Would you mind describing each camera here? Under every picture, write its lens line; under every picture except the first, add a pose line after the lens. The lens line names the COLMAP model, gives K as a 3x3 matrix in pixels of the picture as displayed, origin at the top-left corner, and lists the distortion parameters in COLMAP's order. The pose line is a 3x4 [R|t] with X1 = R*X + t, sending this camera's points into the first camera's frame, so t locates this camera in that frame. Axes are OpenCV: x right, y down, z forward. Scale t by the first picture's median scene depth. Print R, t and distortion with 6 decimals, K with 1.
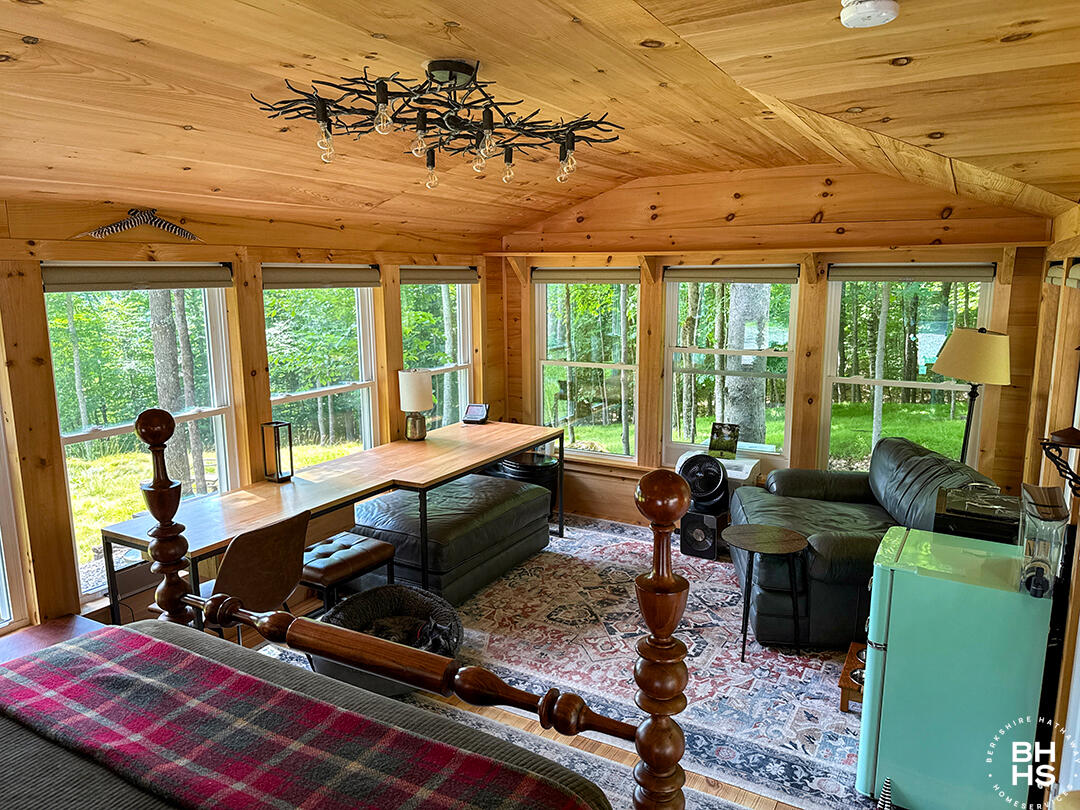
lens RADIAL K [[761.7, 0, 536.2], [0, 761.7, 408.9], [0, 0, 1]] dist [0.011509, -0.000151]
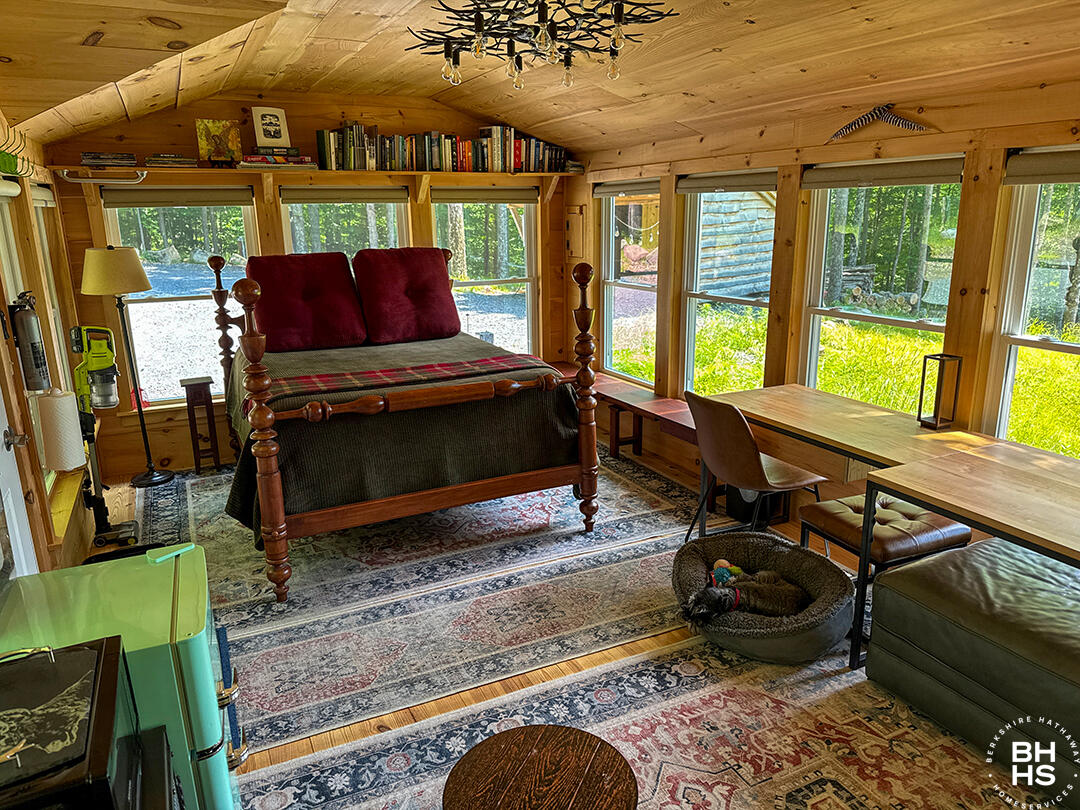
lens RADIAL K [[761.7, 0, 536.3], [0, 761.7, 403.7], [0, 0, 1]] dist [0.011509, -0.000151]
pose [[-0.573460, 0.218607, -0.789528, 0.732388], [-0.128401, 0.927845, 0.350166, -0.215247], [0.809109, 0.302182, -0.504013, 1.427534]]
